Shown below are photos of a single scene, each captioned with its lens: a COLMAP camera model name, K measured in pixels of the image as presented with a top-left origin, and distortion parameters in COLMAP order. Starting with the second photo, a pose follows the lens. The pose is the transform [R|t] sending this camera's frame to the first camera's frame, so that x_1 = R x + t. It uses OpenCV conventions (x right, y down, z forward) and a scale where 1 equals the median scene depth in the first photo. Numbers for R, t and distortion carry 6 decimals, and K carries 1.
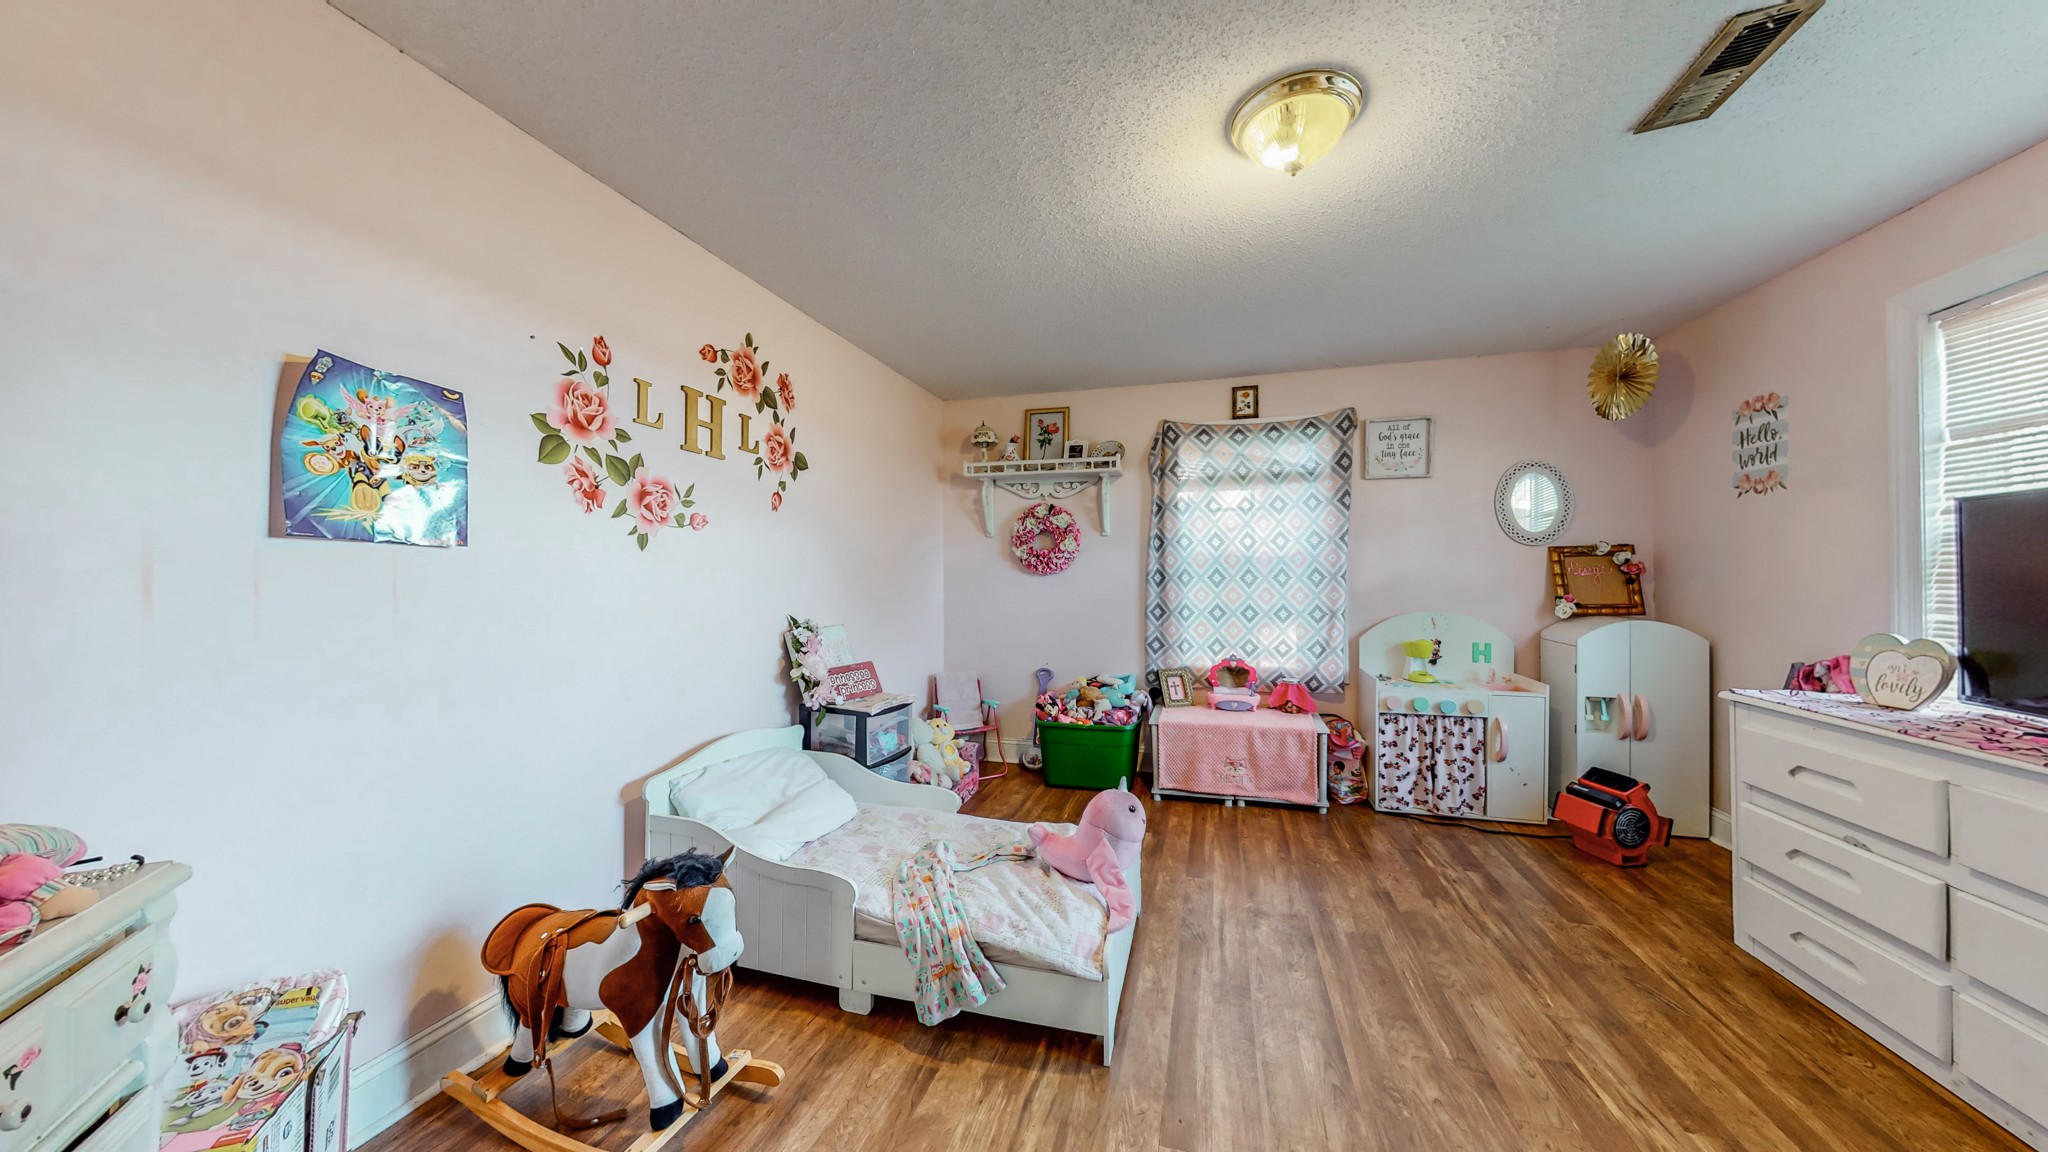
lens RADIAL K [[652.3, 0, 1025.0], [0, 652.3, 578.6], [0, 0, 1]] dist [-0.000014, -0.000005]
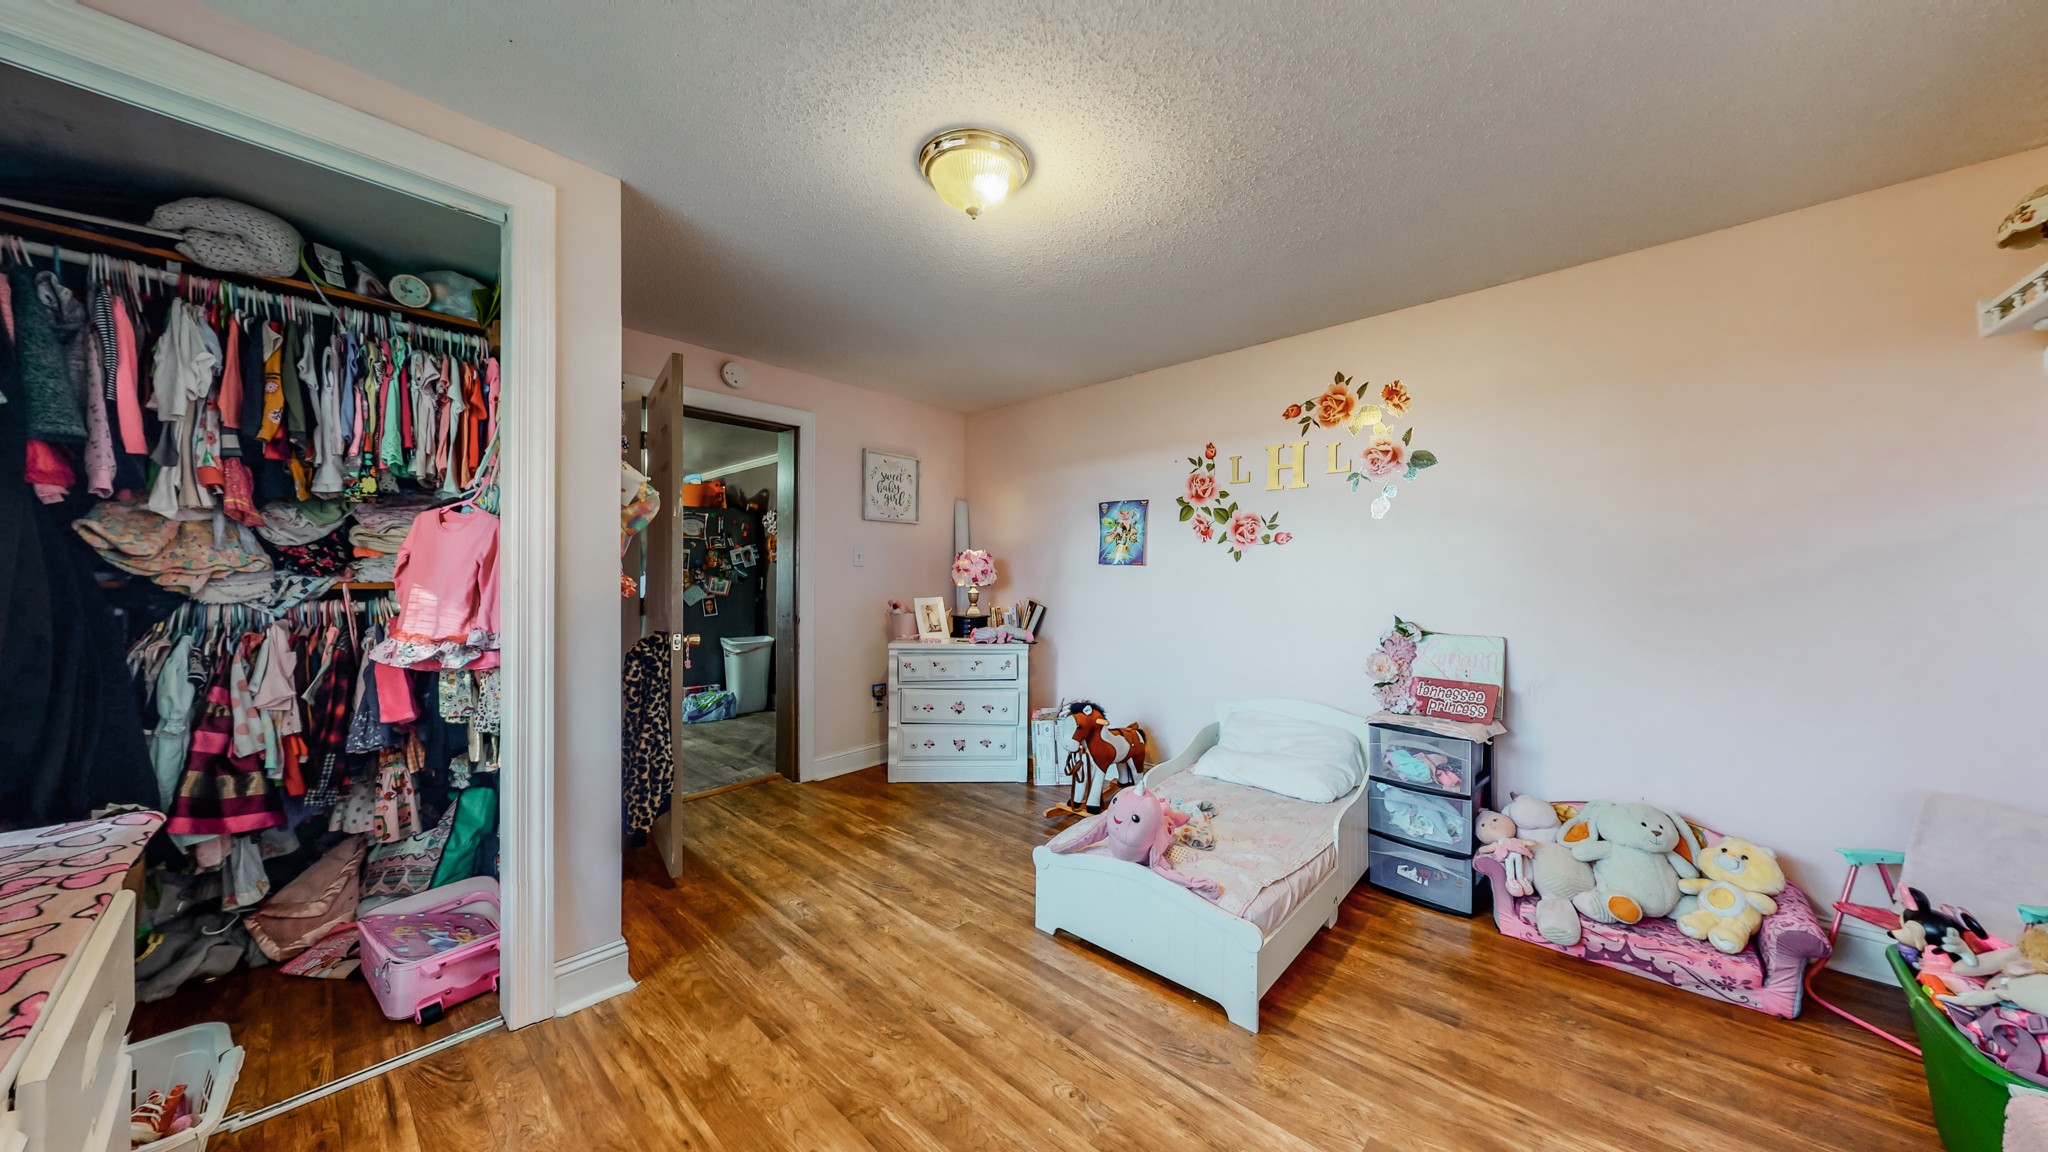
lens RADIAL K [[649.0, 0, 1025.6], [0, 649.0, 572.6], [0, 0, 1]] dist [-0.000045, 0.000000]
pose [[-0.439245, -0.002966, -0.898362, 1.133147], [0.001252, 0.999992, -0.003914, -0.011047], [0.898366, -0.002844, -0.439238, 1.294805]]
